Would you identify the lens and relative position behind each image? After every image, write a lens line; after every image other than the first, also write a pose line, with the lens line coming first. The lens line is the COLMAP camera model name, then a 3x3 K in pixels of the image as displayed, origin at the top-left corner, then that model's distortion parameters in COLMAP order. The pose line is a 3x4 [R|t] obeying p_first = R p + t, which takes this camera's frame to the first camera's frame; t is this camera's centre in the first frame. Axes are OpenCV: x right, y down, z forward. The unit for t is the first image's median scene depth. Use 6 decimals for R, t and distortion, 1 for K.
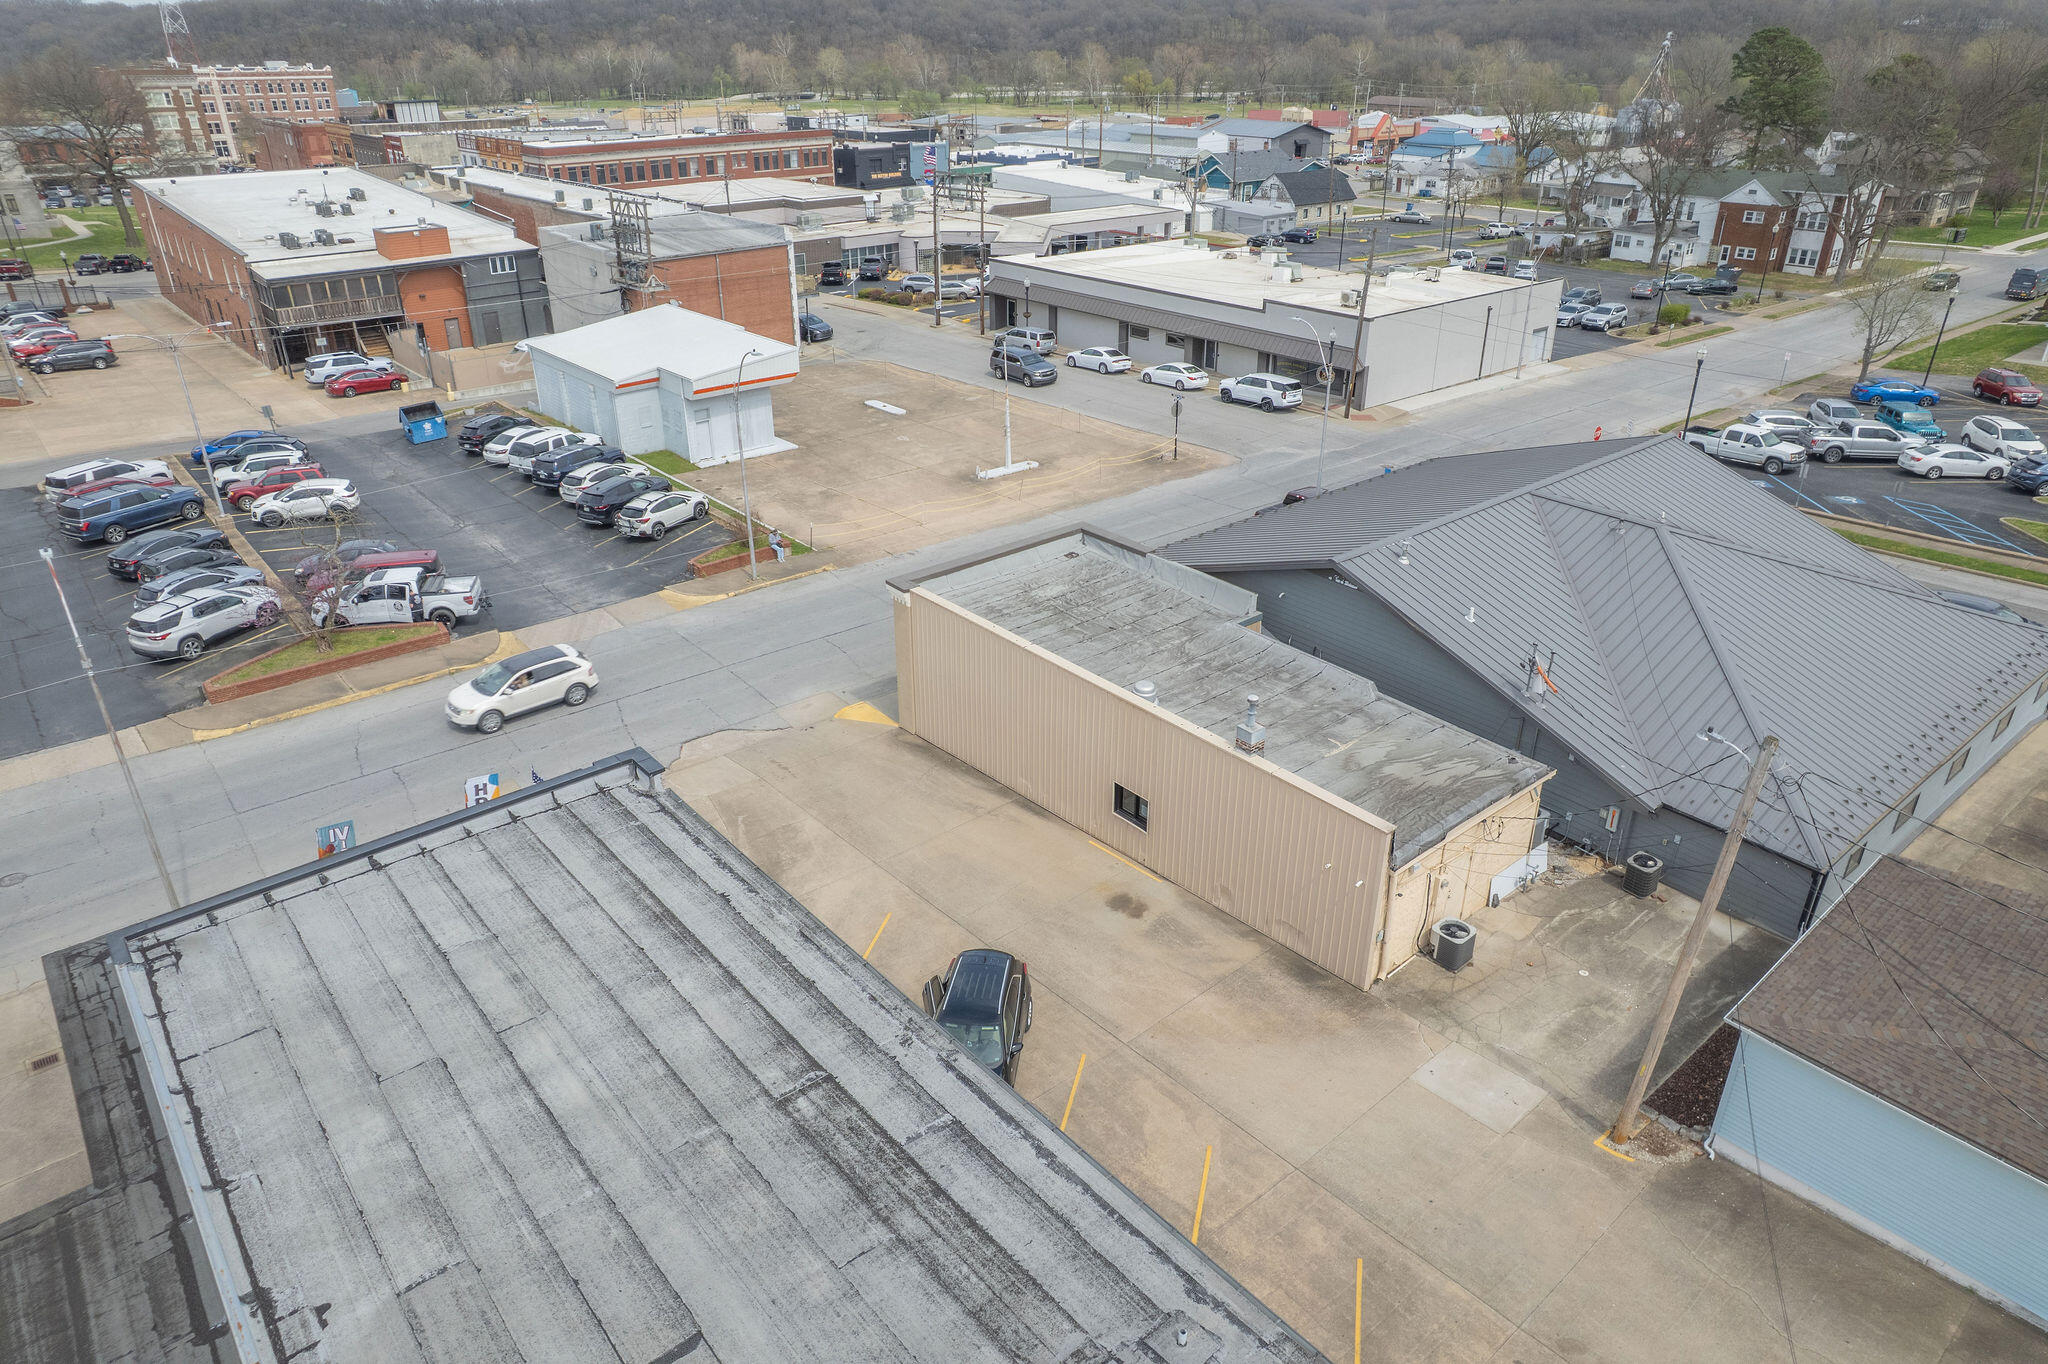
lens RADIAL K [[1312.7, 0, 1020.0], [0, 1312.7, 675.4], [0, 0, 1]] dist [-0.078581, 0.070852]
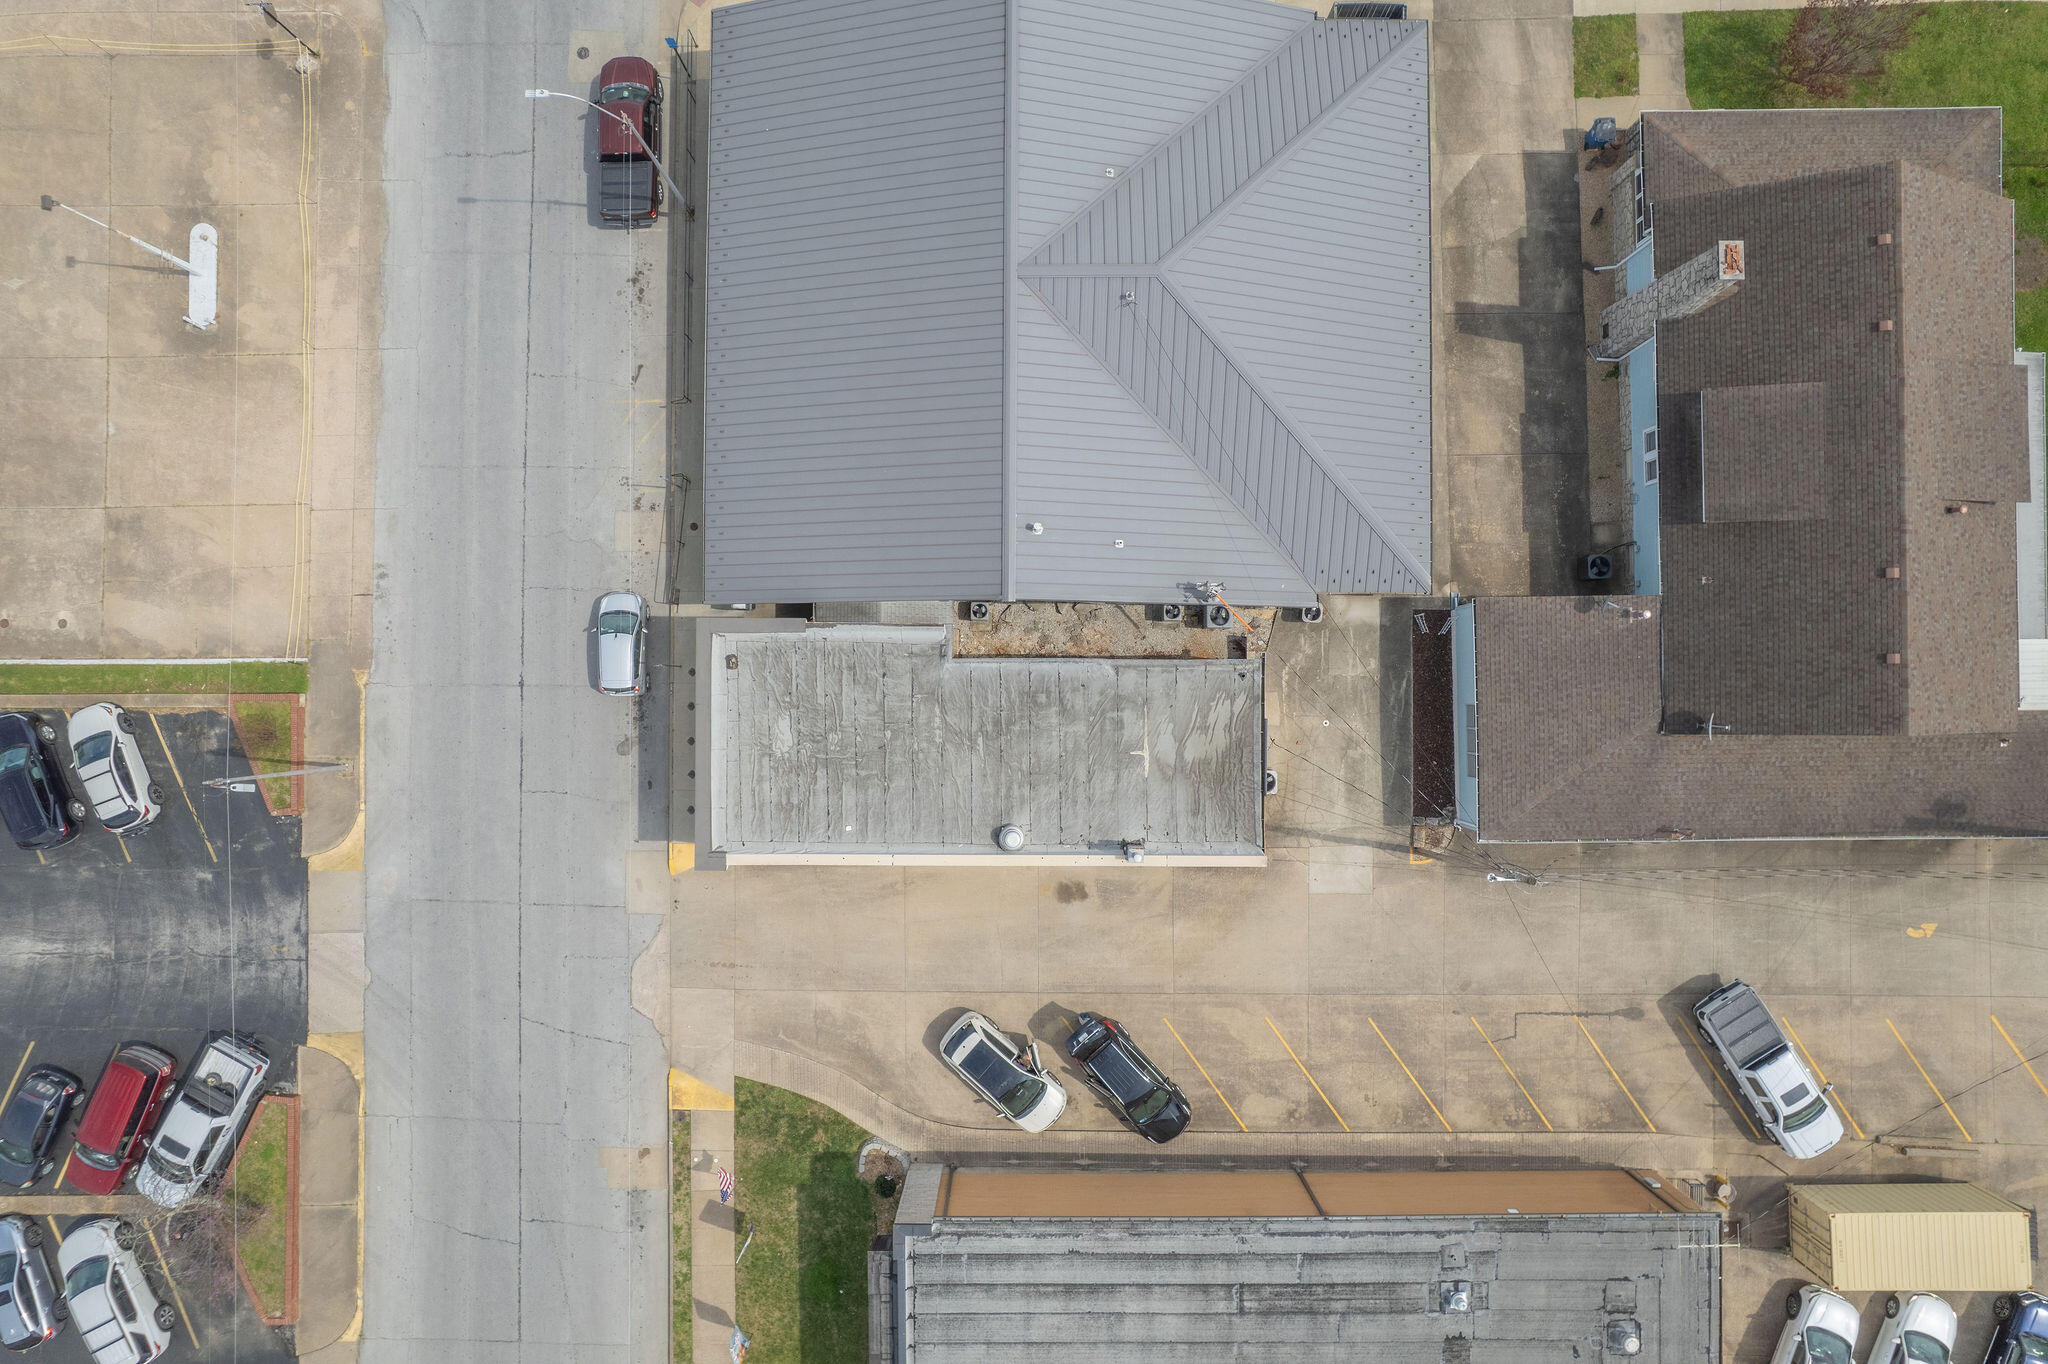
lens RADIAL K [[1312.7, 0, 1020.0], [0, 1312.7, 675.4], [0, 0, 1]] dist [-0.078581, 0.070852]
pose [[0.640977, -0.767498, 0.009730, 0.143569], [0.343784, 0.298399, 0.890377, -0.790120], [-0.686266, -0.567367, 0.455120, 0.357372]]
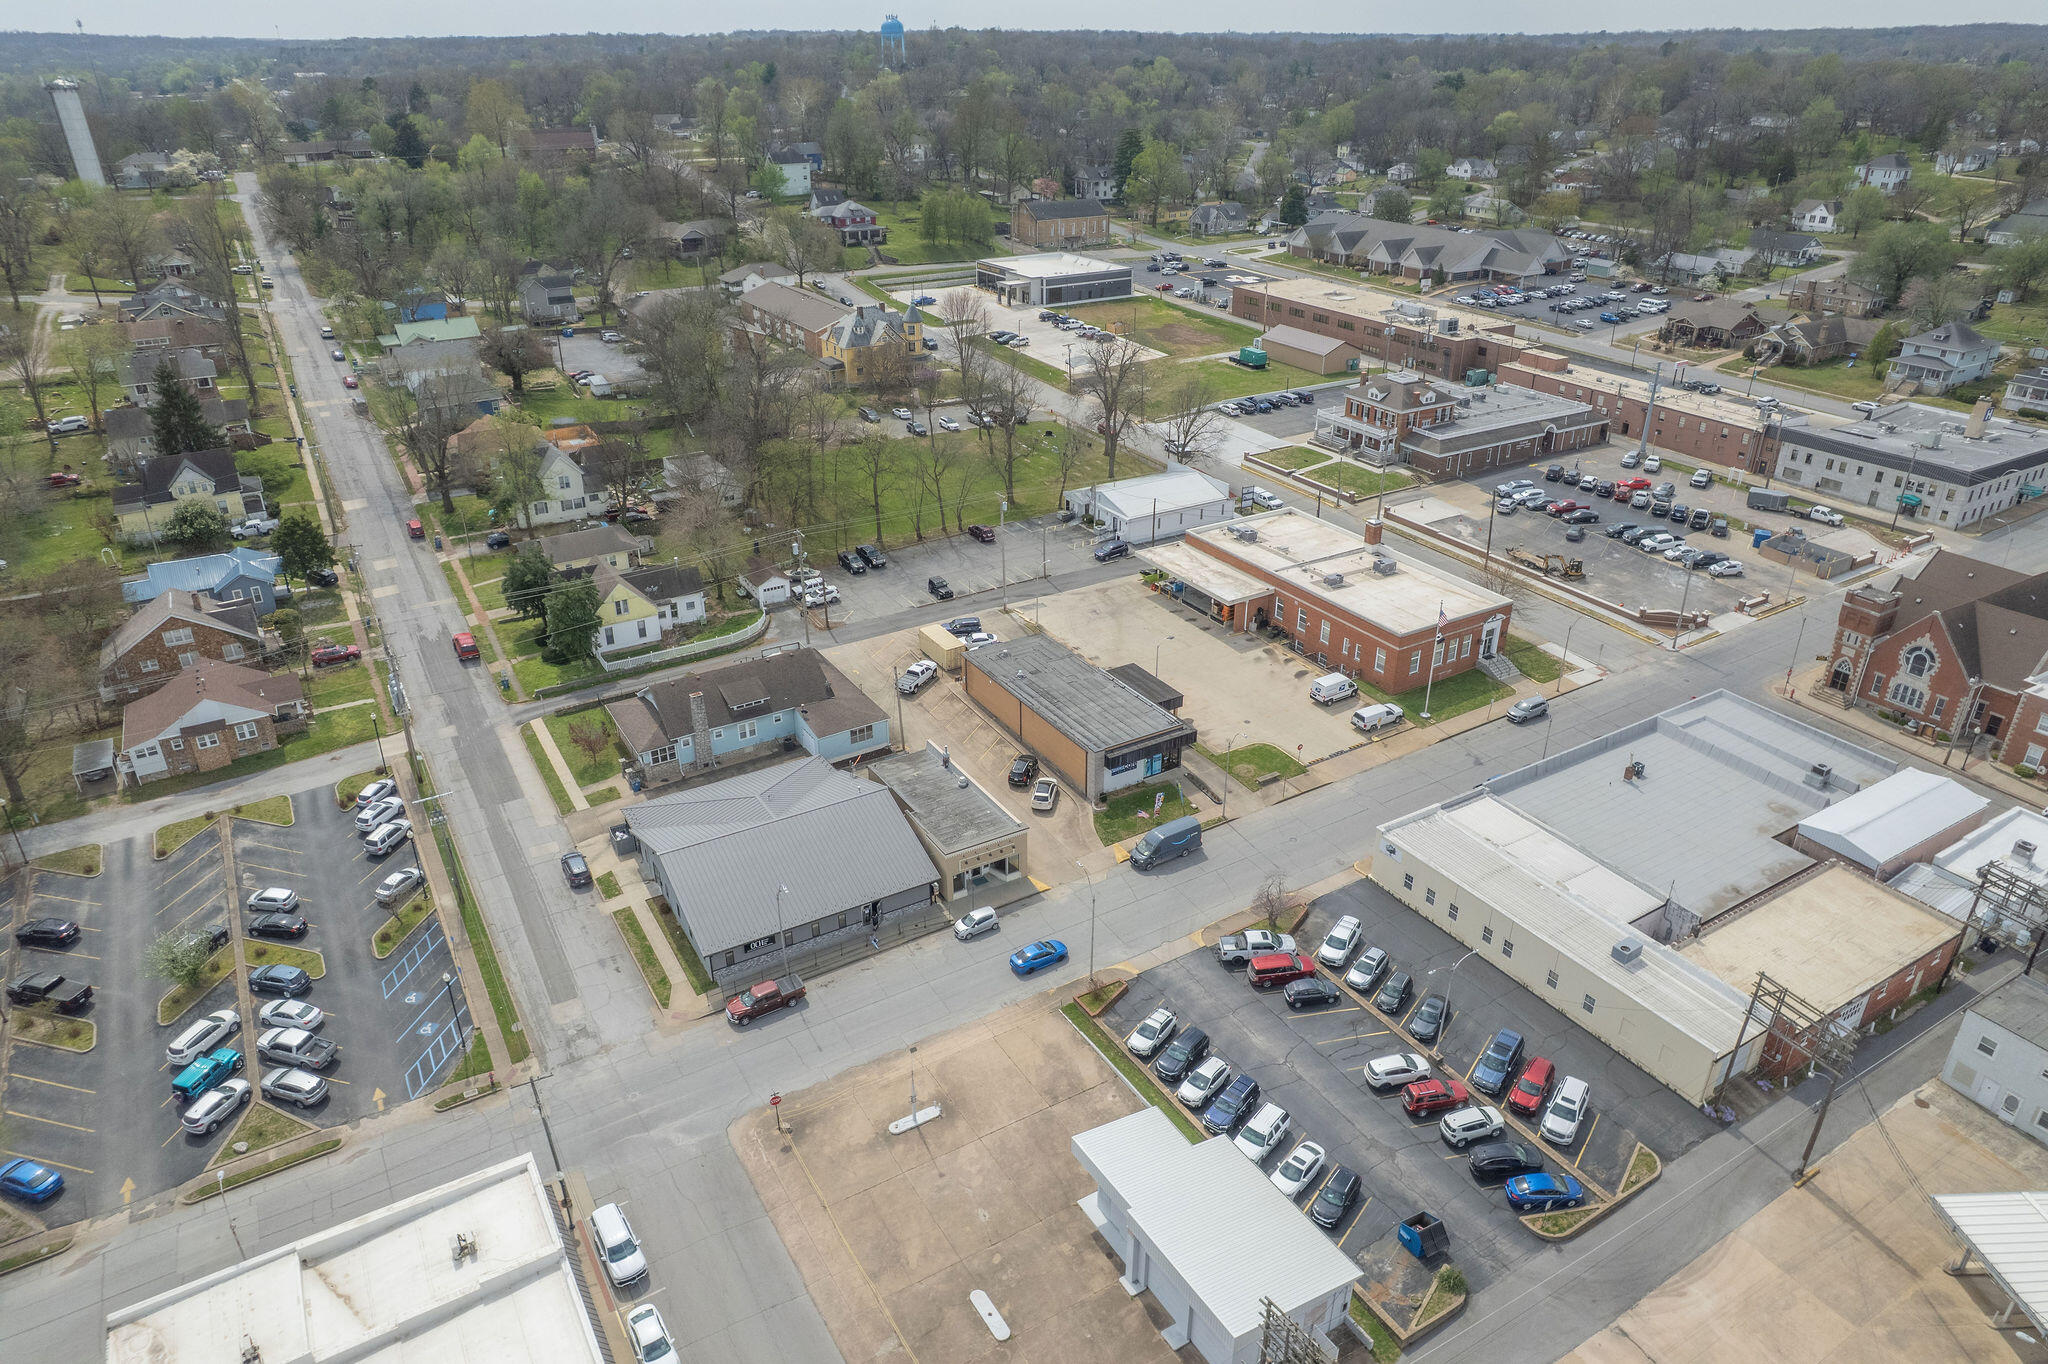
lens RADIAL K [[1312.7, 0, 1020.0], [0, 1312.7, 675.4], [0, 0, 1]] dist [-0.078581, 0.070852]
pose [[-0.987238, -0.062780, 0.146358, -0.387467], [0.078310, 0.608867, 0.789397, -2.038217], [-0.138671, 0.790784, -0.596180, 1.985505]]
